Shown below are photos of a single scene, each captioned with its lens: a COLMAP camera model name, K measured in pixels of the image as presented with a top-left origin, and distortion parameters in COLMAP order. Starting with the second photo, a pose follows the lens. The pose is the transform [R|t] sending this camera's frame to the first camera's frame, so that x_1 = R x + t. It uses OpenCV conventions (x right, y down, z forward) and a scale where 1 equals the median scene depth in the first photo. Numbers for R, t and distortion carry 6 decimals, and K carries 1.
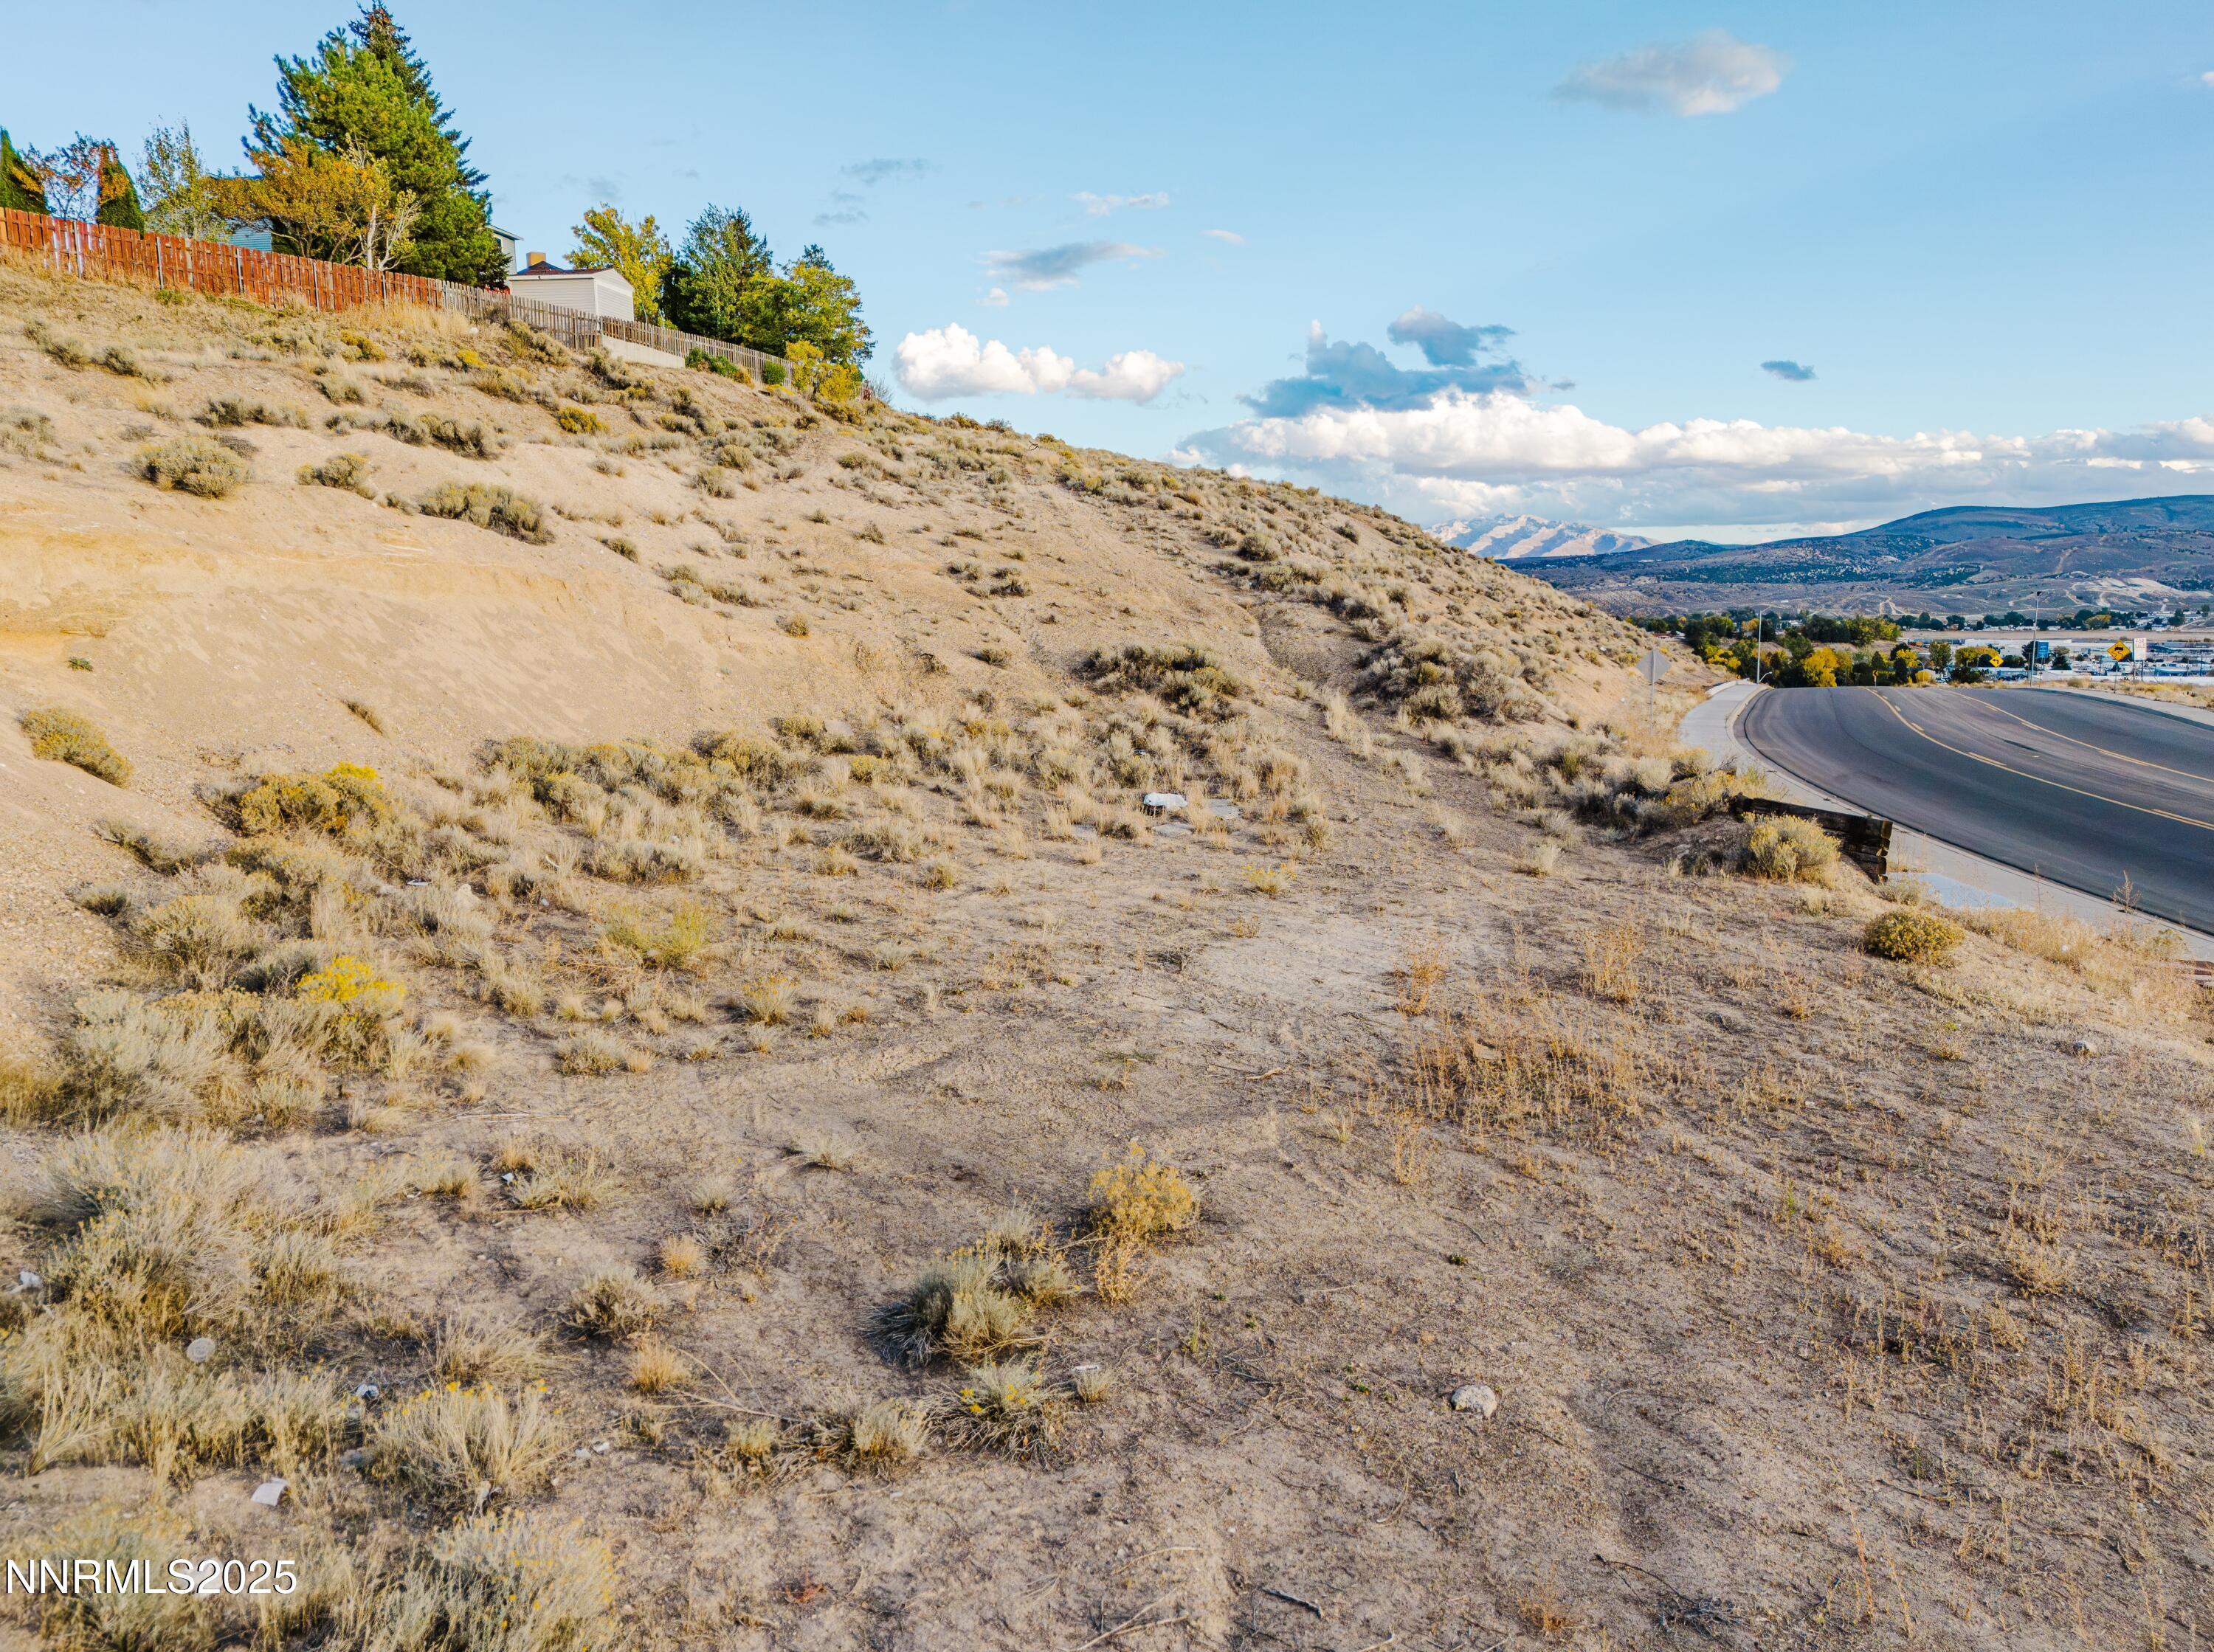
lens RADIAL K [[1621.2, 0, 1112.0], [0, 1621.2, 819.1], [0, 0, 1]] dist [0.080912, -0.071523]
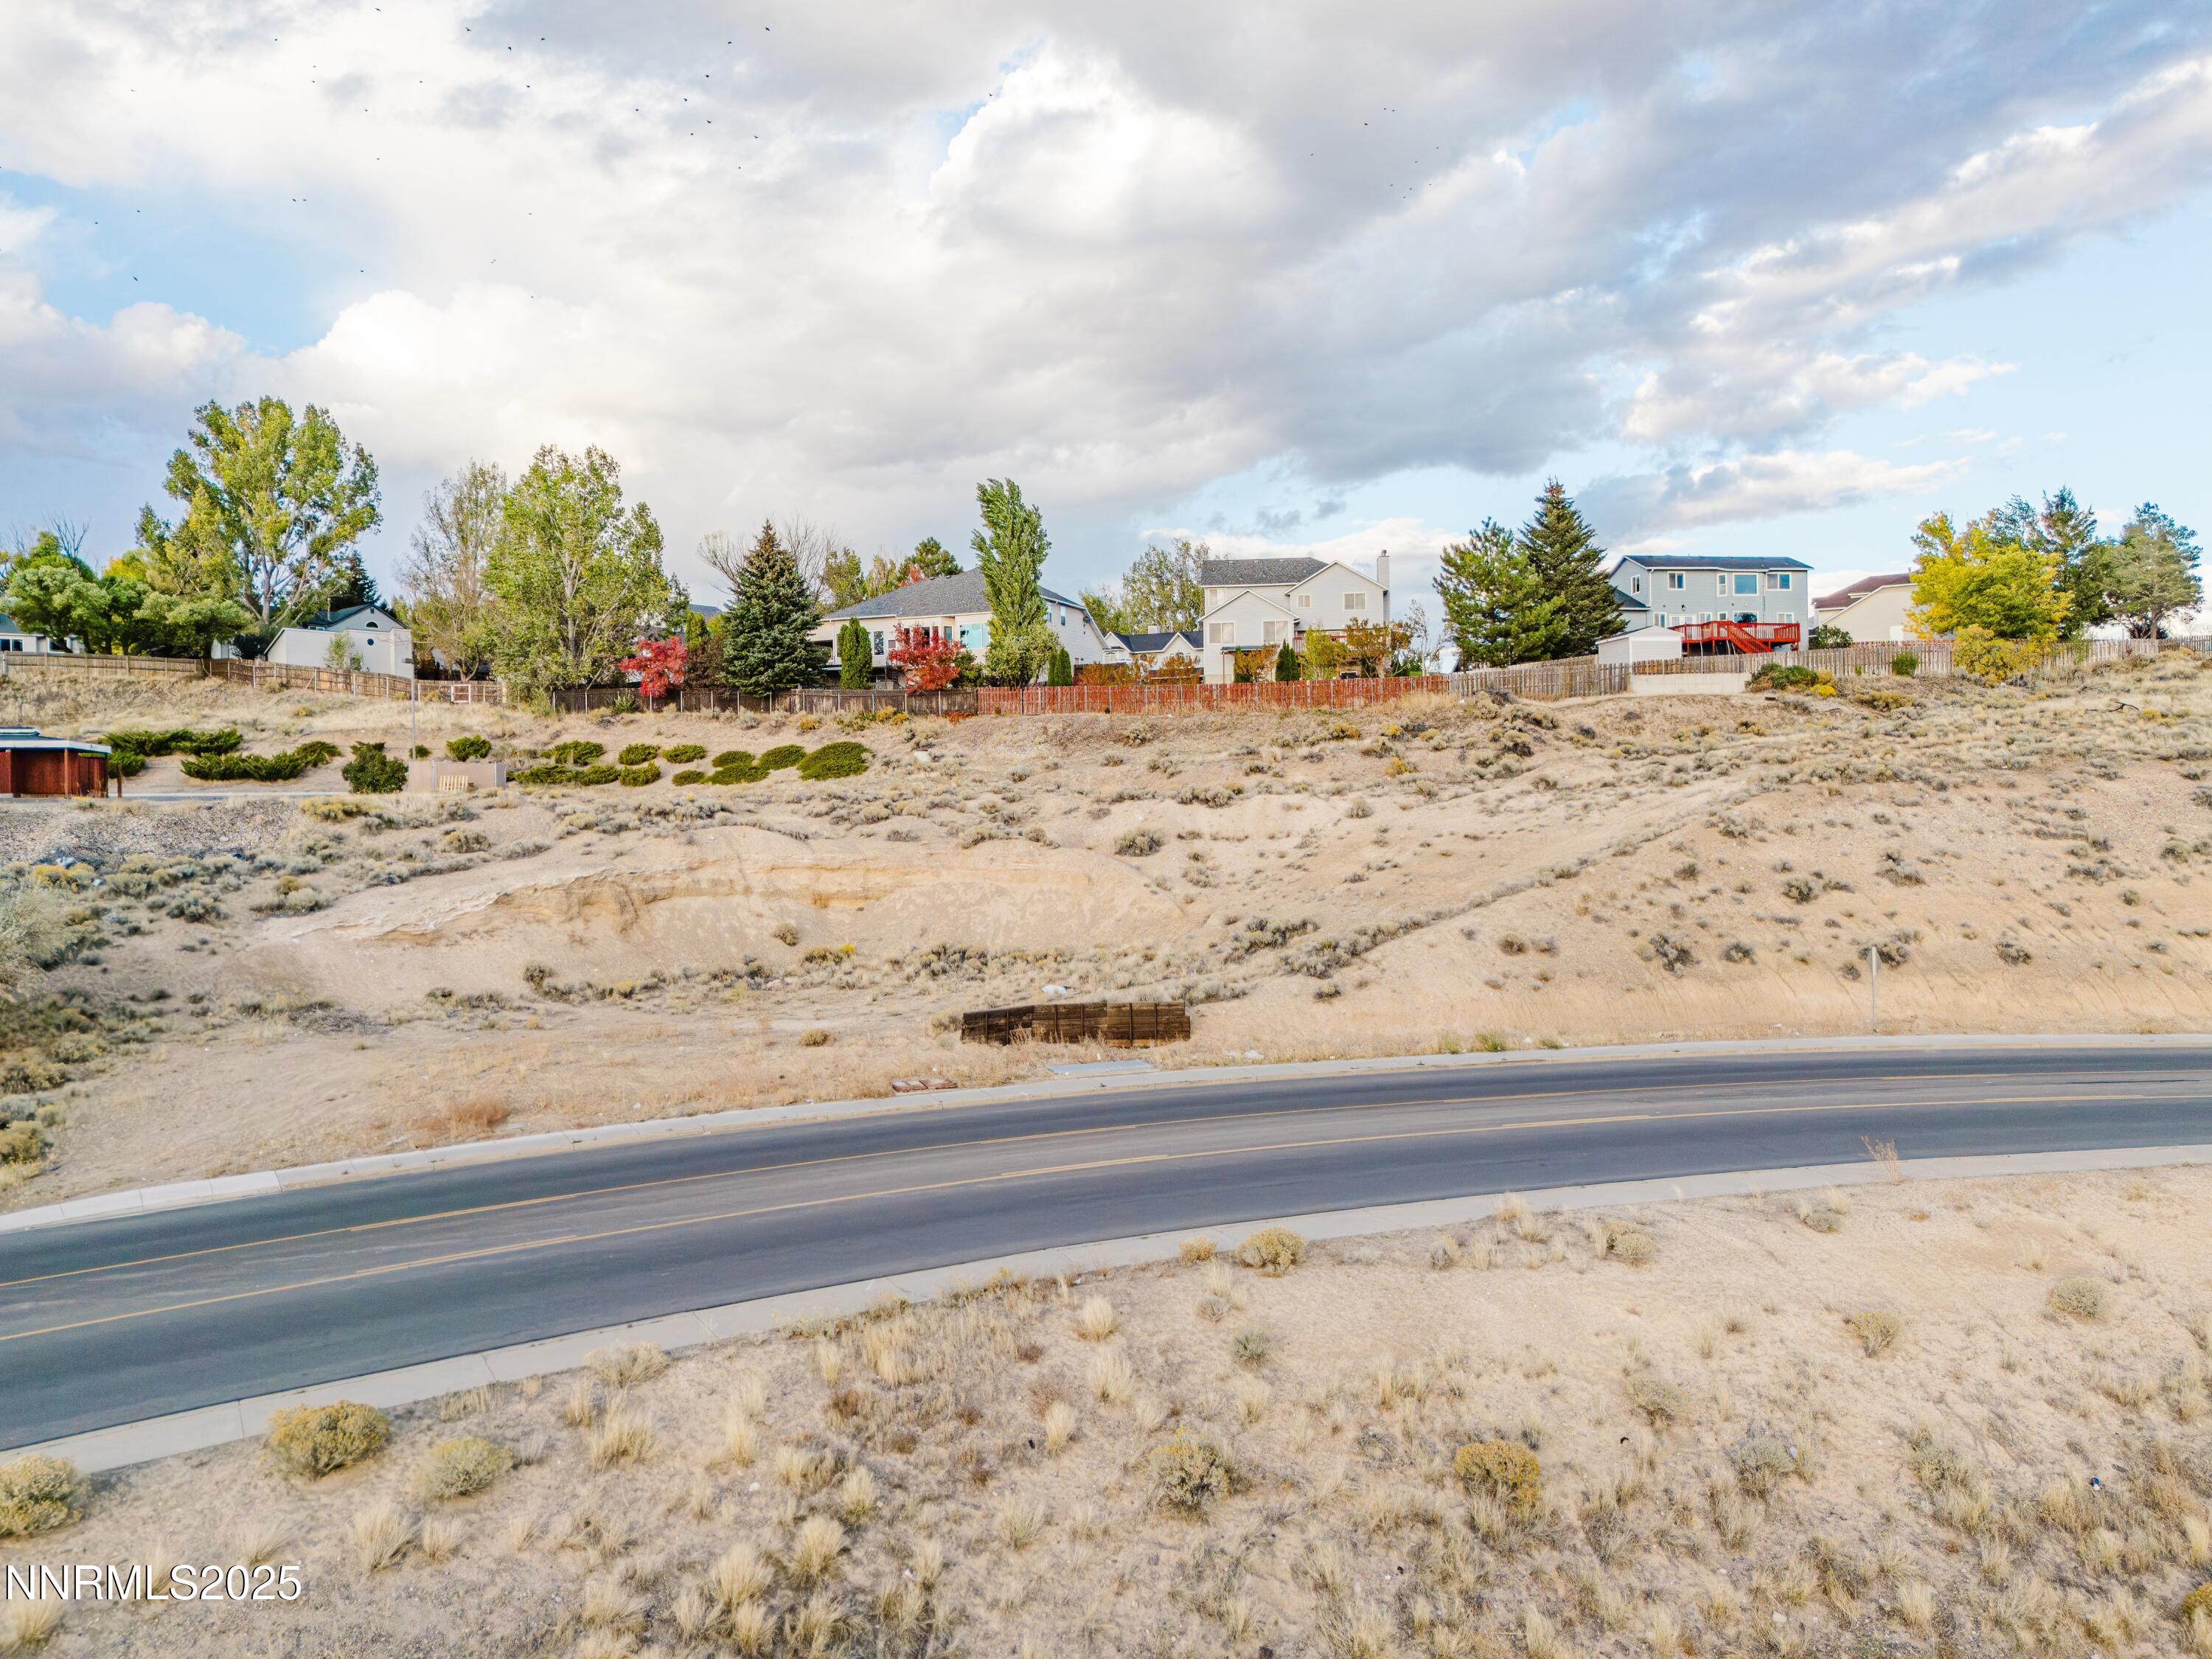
lens RADIAL K [[1620.4, 0, 1120.8], [0, 1620.4, 828.7], [0, 0, 1]] dist [0.076753, -0.071763]
pose [[0.361349, 0.000339, -0.932431, 1.558303], [-0.110654, 0.992949, -0.042521, -0.107510], [0.925842, 0.118542, 0.358838, 0.203670]]
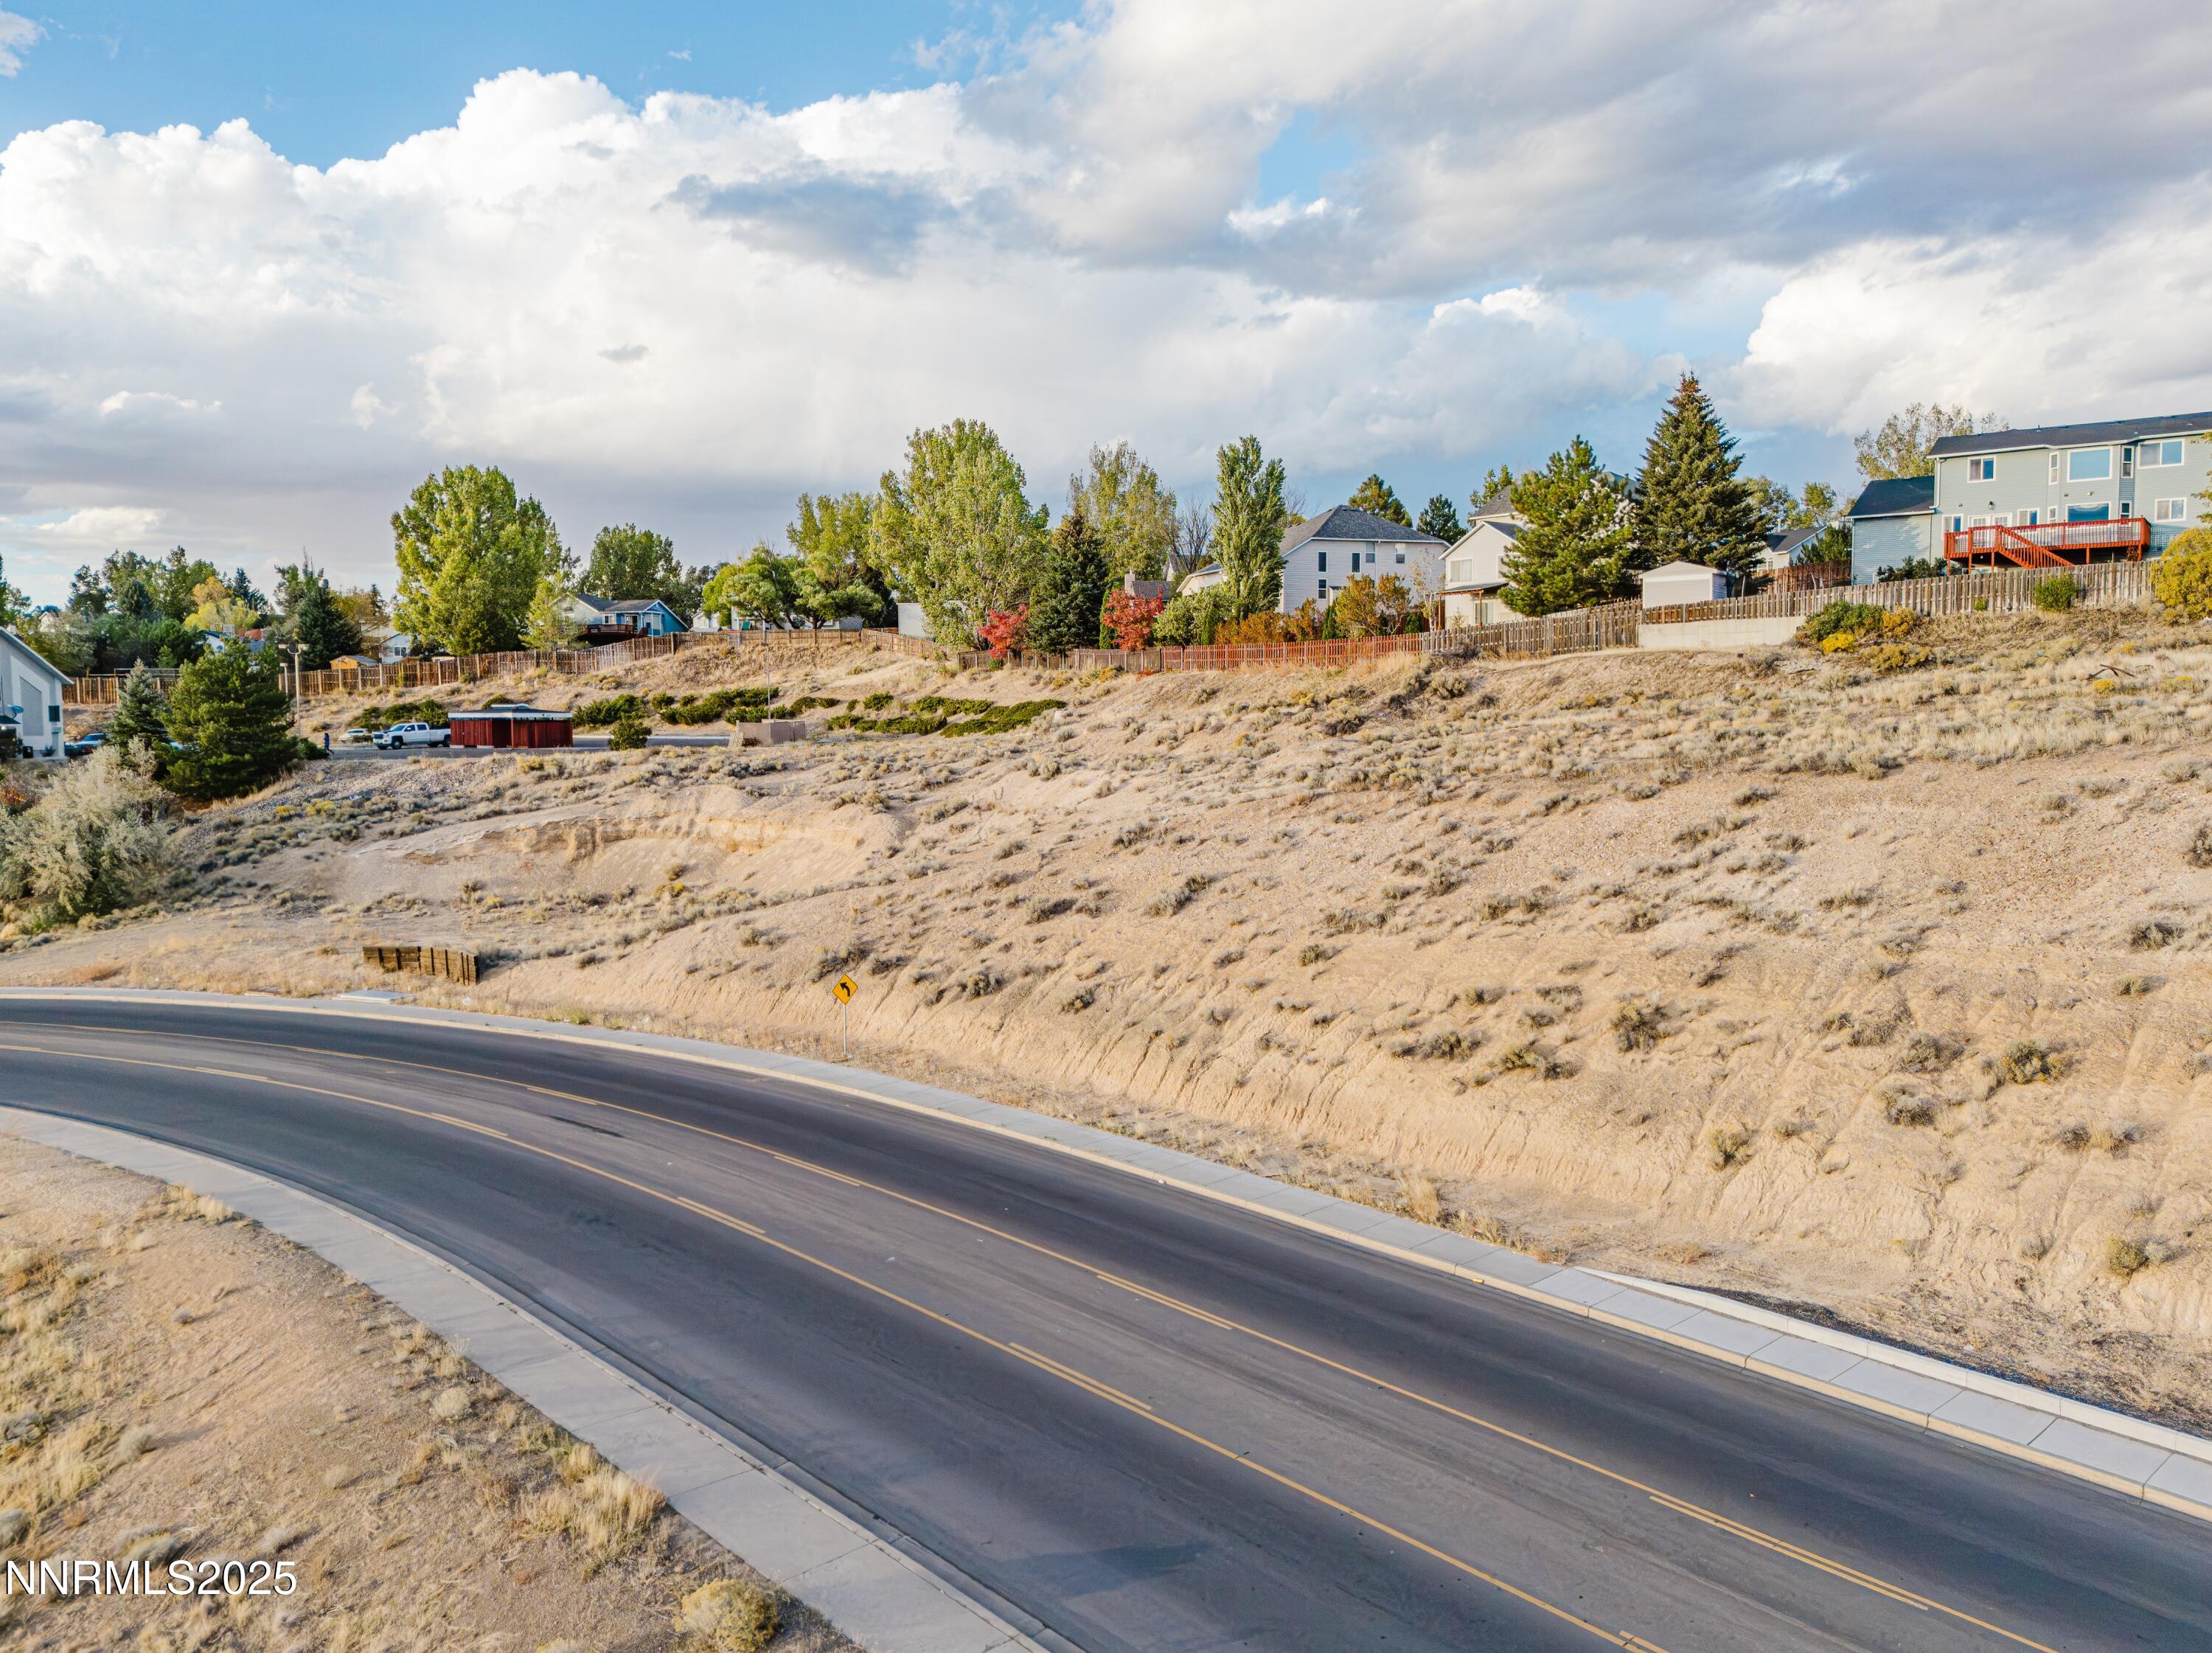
lens RADIAL K [[1633.0, 0, 1116.0], [0, 1633.0, 821.0], [0, 0, 1]] dist [0.080271, -0.073825]
pose [[-0.409217, 0.065493, -0.910084, 1.677841], [-0.113181, 0.986074, 0.121853, -0.484140], [0.905390, 0.152869, -0.396106, 2.137656]]
